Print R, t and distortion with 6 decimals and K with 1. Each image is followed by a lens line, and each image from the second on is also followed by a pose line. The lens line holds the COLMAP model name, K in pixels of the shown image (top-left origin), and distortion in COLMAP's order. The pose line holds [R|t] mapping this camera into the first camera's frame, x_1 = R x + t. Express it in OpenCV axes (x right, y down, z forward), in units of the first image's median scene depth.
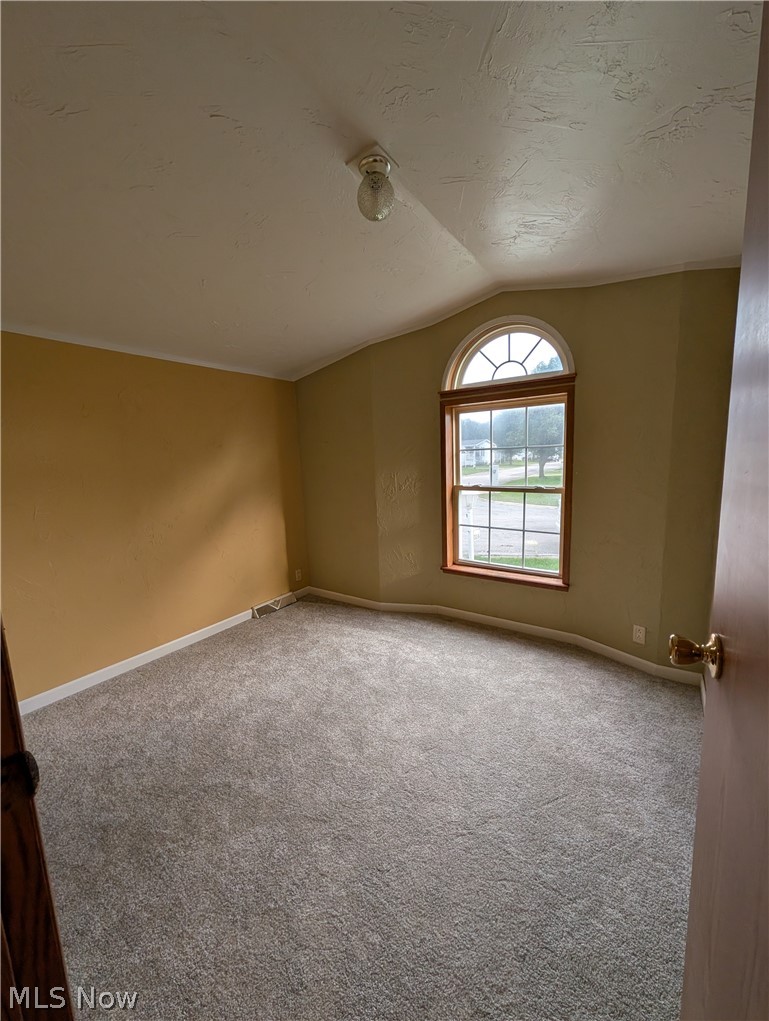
lens RADIAL K [[396.9, 0, 384.4], [0, 396.9, 508.3], [0, 0, 1]] dist [0.000547, 0.000131]
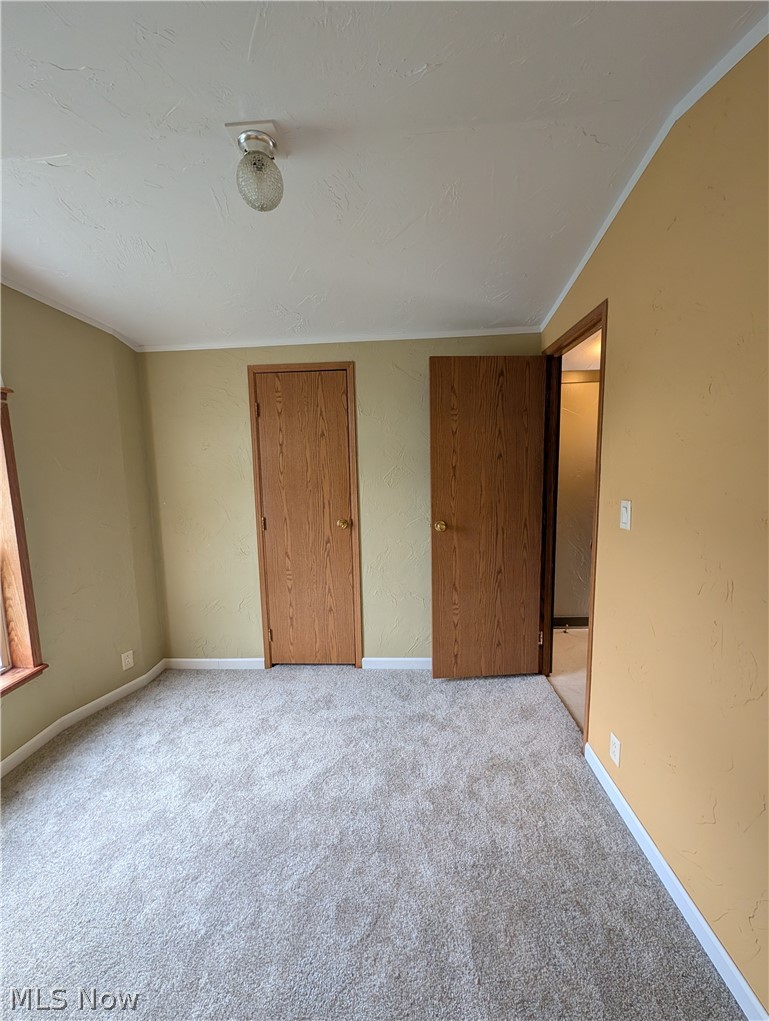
lens RADIAL K [[396.9, 0, 383.6], [0, 396.9, 512.9], [0, 0, 1]] dist [0.000547, 0.000131]
pose [[-0.517777, -0.065756, 0.852985, -0.579131], [0.152199, 0.974057, 0.167477, -0.134353], [-0.841869, 0.216539, -0.494336, 0.865440]]
